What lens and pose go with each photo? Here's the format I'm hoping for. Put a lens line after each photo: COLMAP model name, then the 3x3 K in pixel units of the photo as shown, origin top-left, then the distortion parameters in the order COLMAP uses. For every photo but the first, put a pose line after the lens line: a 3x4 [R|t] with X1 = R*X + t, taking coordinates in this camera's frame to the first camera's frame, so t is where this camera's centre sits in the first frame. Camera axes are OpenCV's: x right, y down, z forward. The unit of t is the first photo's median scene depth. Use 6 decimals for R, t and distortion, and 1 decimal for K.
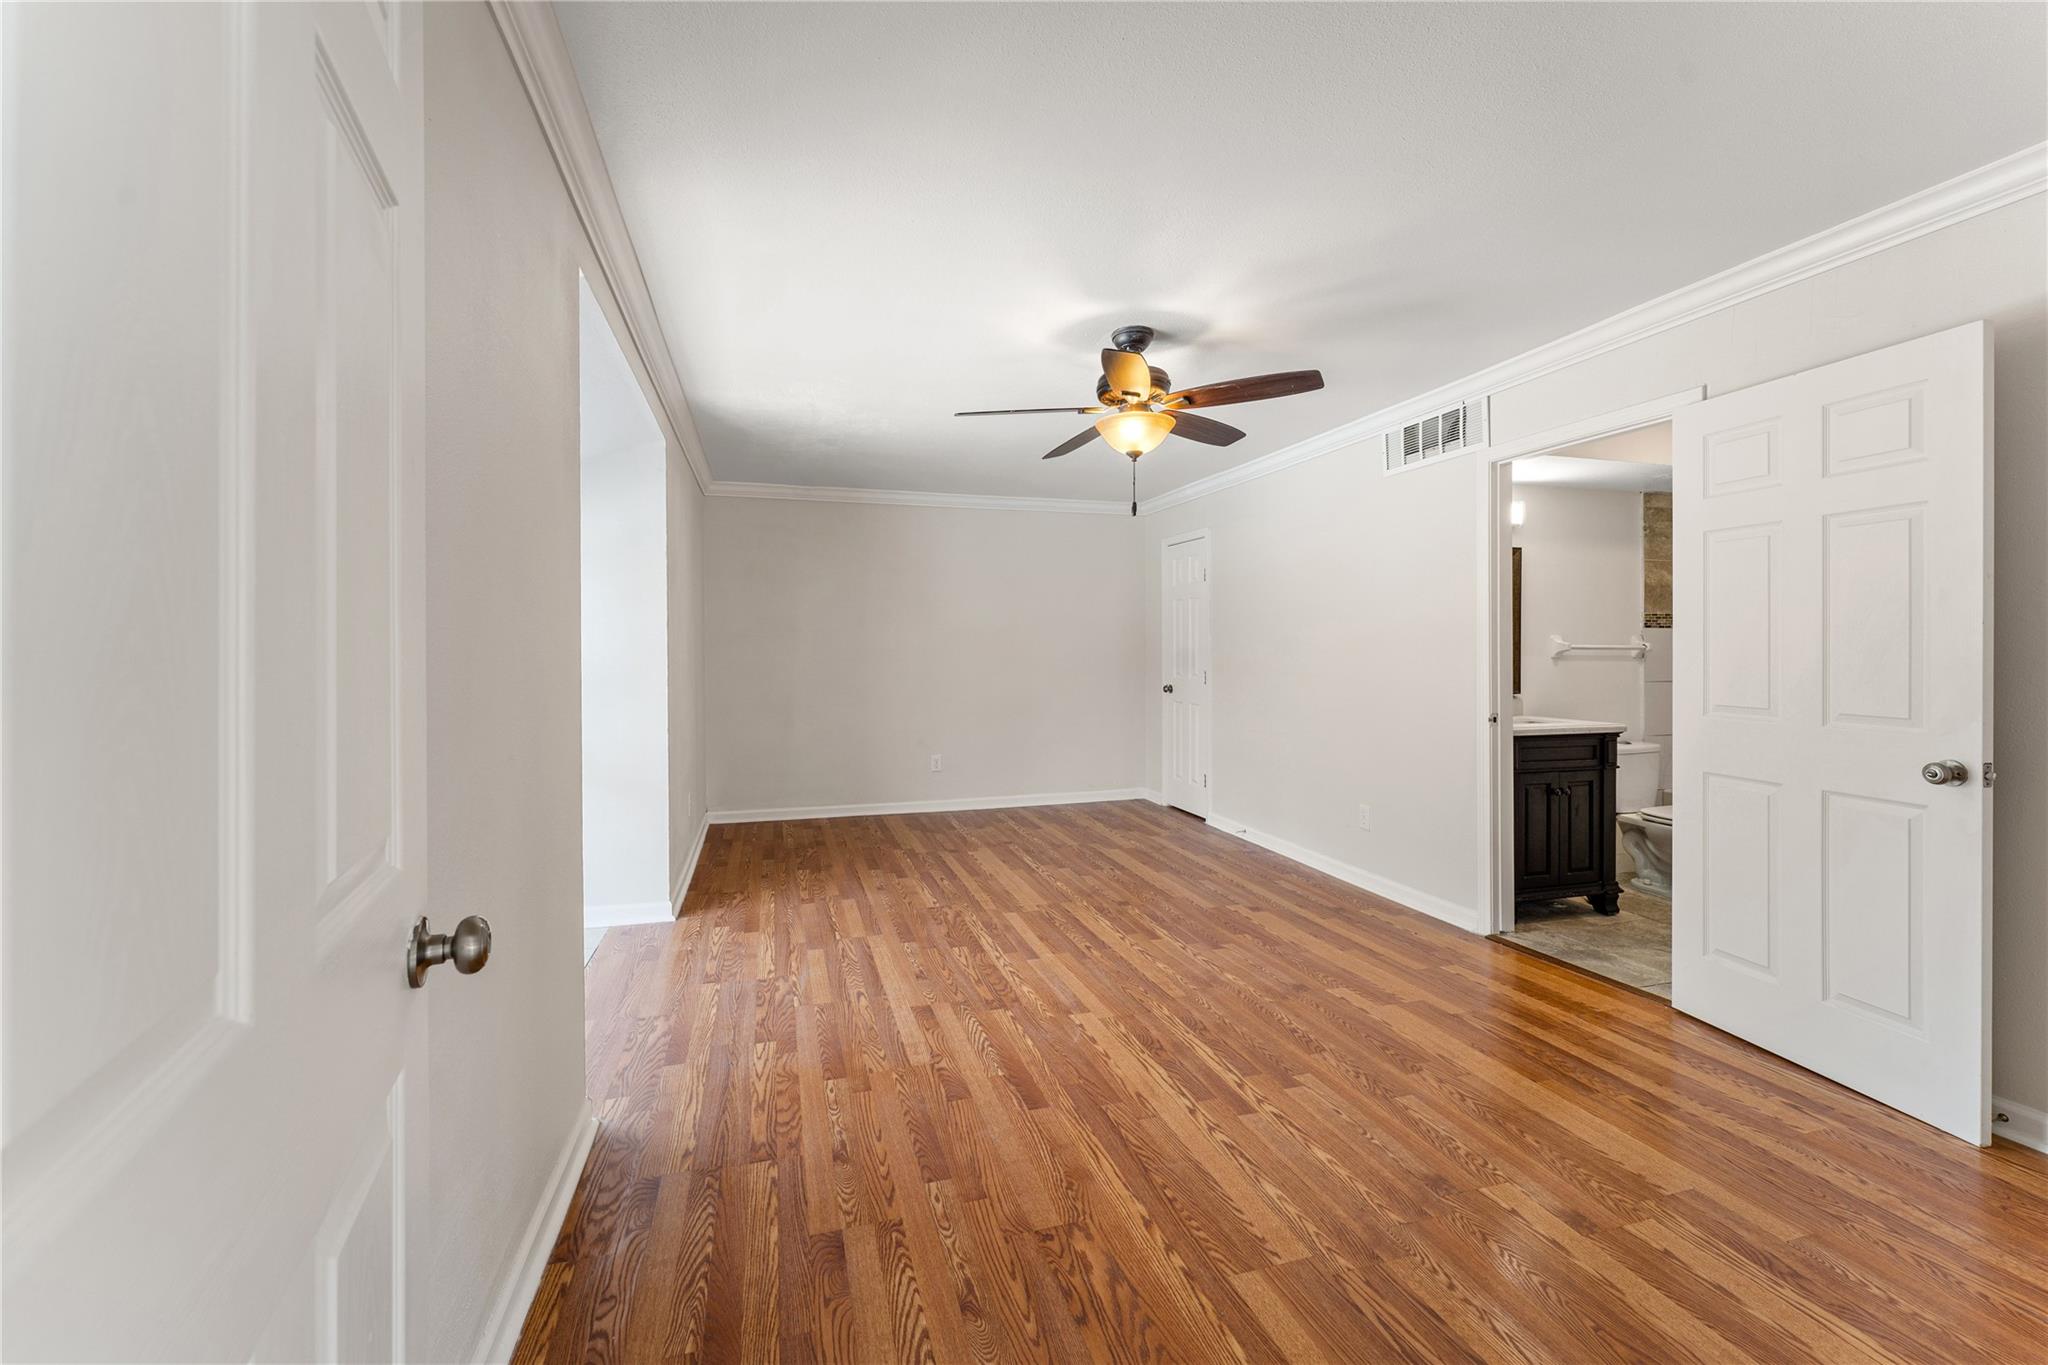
lens RADIAL K [[832.4, 0, 1022.2], [0, 832.4, 655.2], [0, 0, 1]] dist [-0.001076, 0.000021]
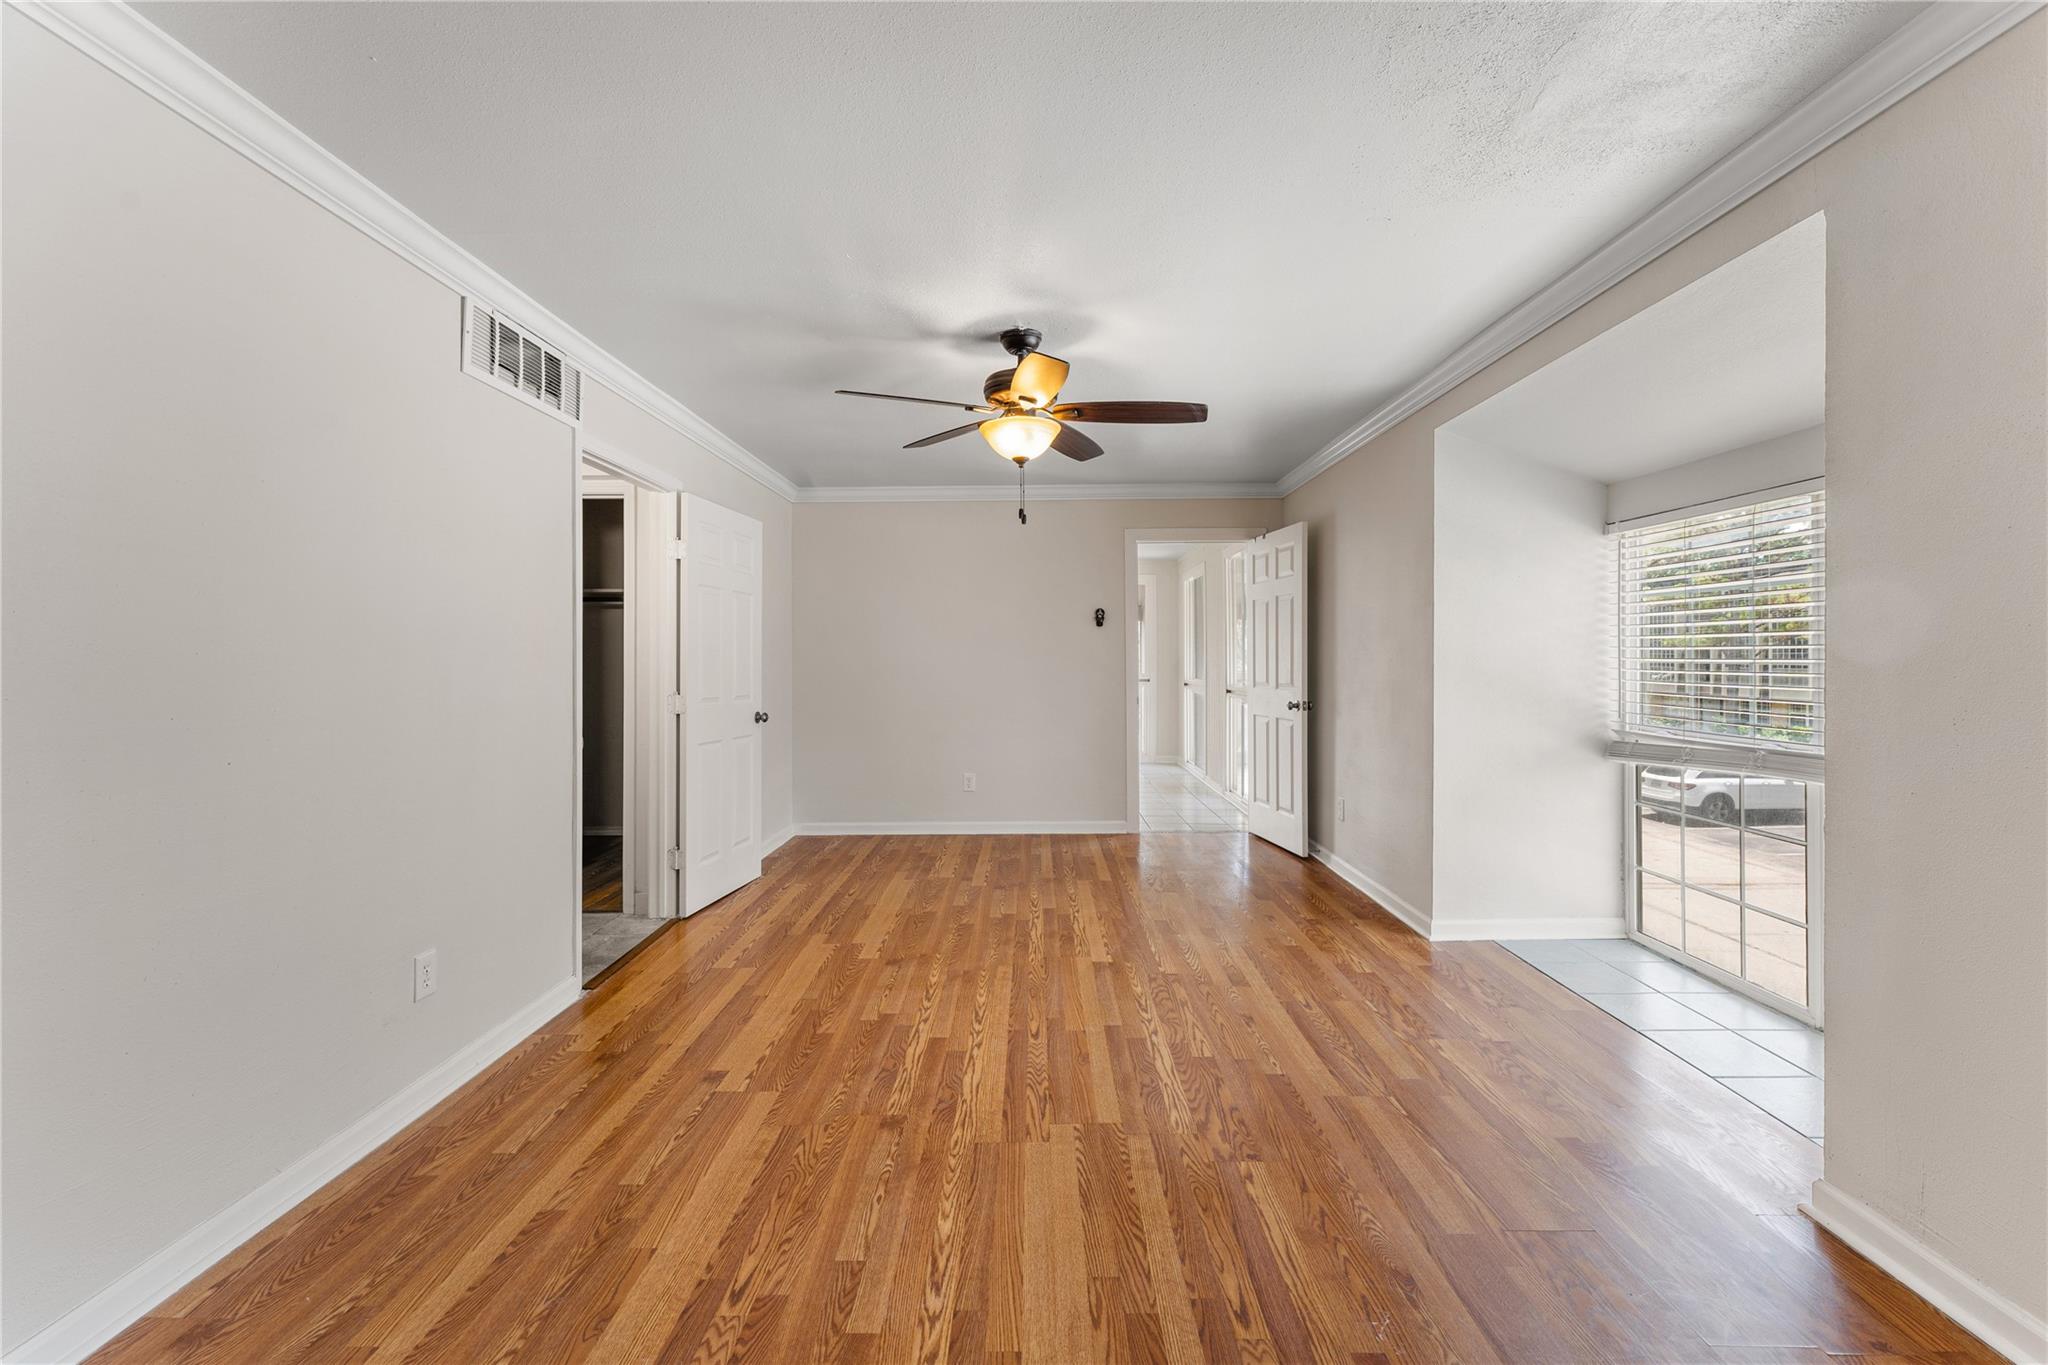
lens RADIAL K [[832.4, 0, 1022.2], [0, 832.4, 655.2], [0, 0, 1]] dist [-0.001076, 0.000021]
pose [[-0.953433, 0.009990, 0.301438, -0.160492], [0.009350, 0.999950, -0.003567, -0.006582], [-0.301458, -0.000583, -0.953479, 1.883944]]
